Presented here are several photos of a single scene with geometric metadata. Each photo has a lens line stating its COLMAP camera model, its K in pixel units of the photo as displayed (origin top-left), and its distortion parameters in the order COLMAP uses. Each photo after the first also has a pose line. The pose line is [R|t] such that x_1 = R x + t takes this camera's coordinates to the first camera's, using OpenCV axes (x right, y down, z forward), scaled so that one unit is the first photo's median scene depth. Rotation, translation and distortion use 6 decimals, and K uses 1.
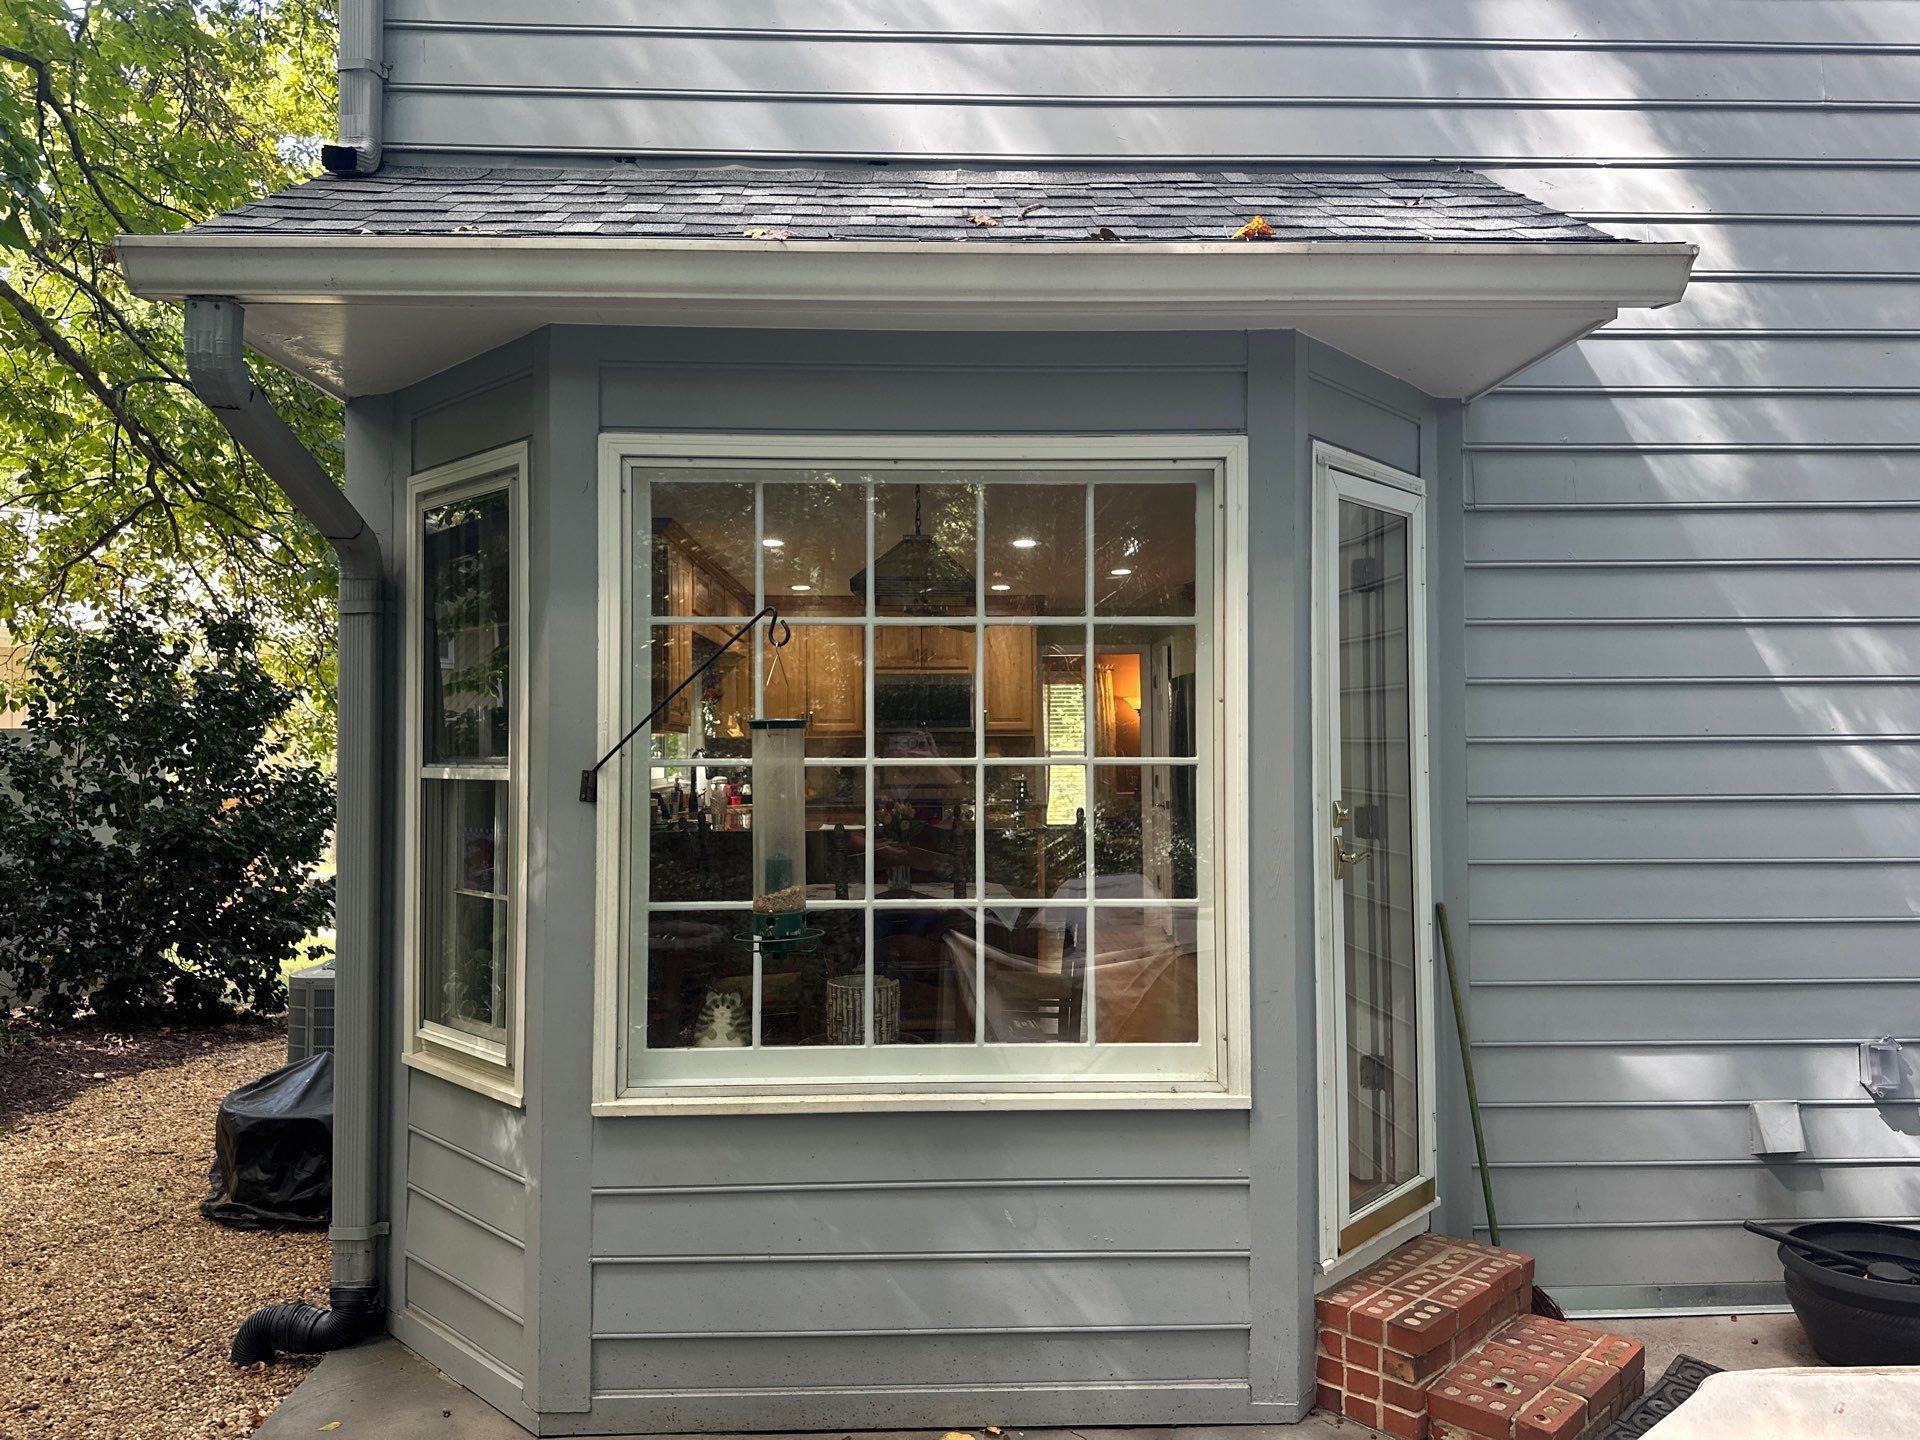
lens RADIAL K [[1364.6, 0, 960.0], [0, 1364.6, 720.0], [0, 0, 1]] dist [0.042394, -0.054208]
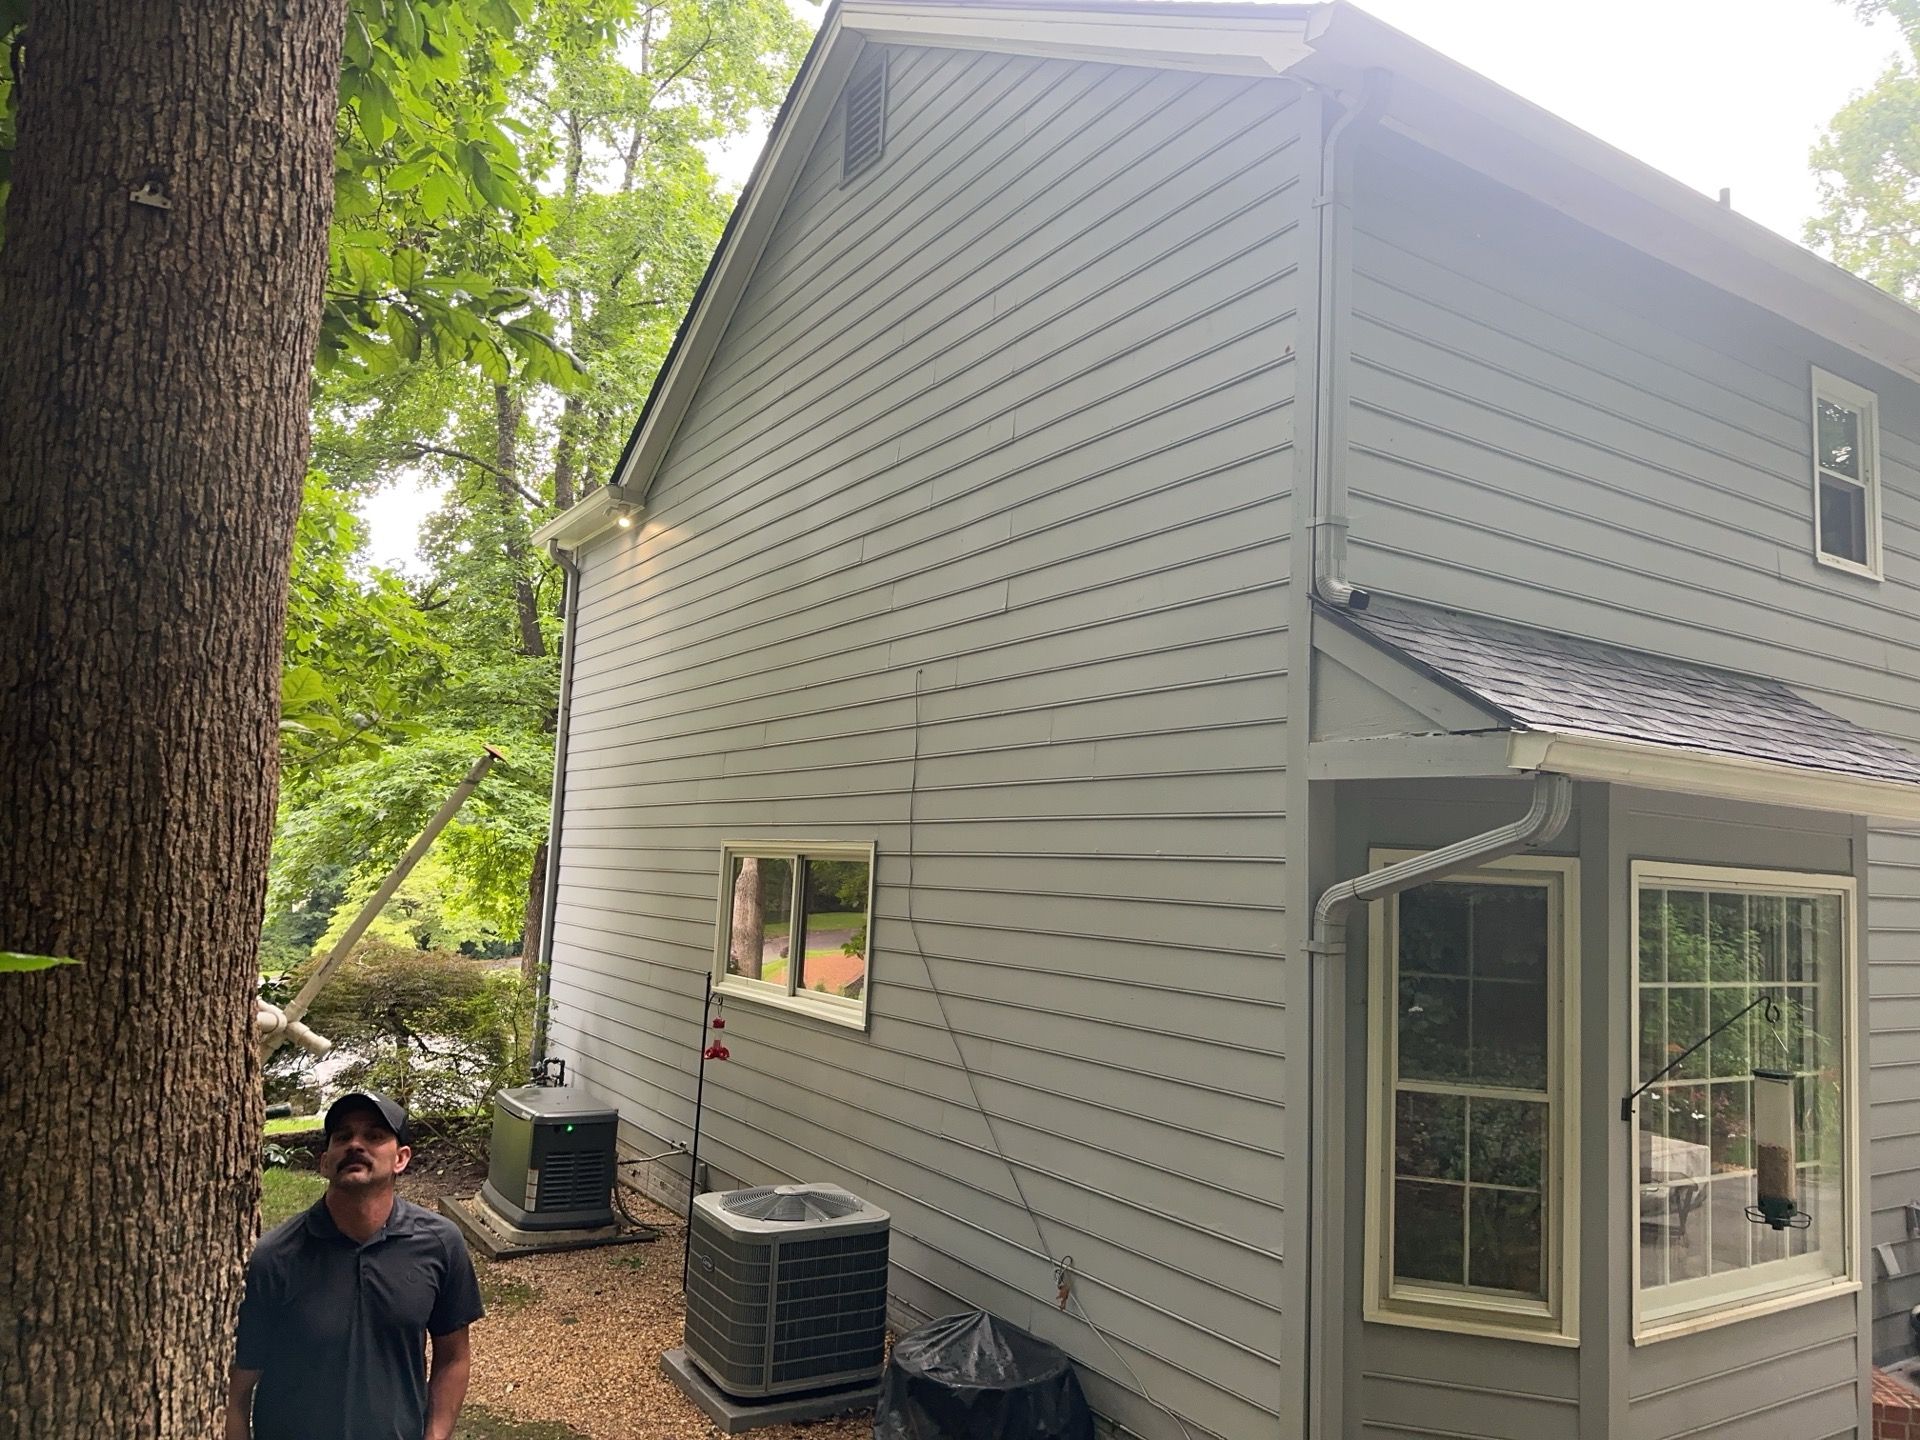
lens RADIAL K [[1342.8, 0, 960.0], [0, 1342.8, 720.0], [0, 0, 1]] dist [0.079144, -0.077937]
pose [[0.856213, 0.097532, 0.507333, -1.543412], [-0.058903, 0.994044, -0.091690, -0.173328], [-0.513254, 0.048622, 0.856859, 0.108850]]
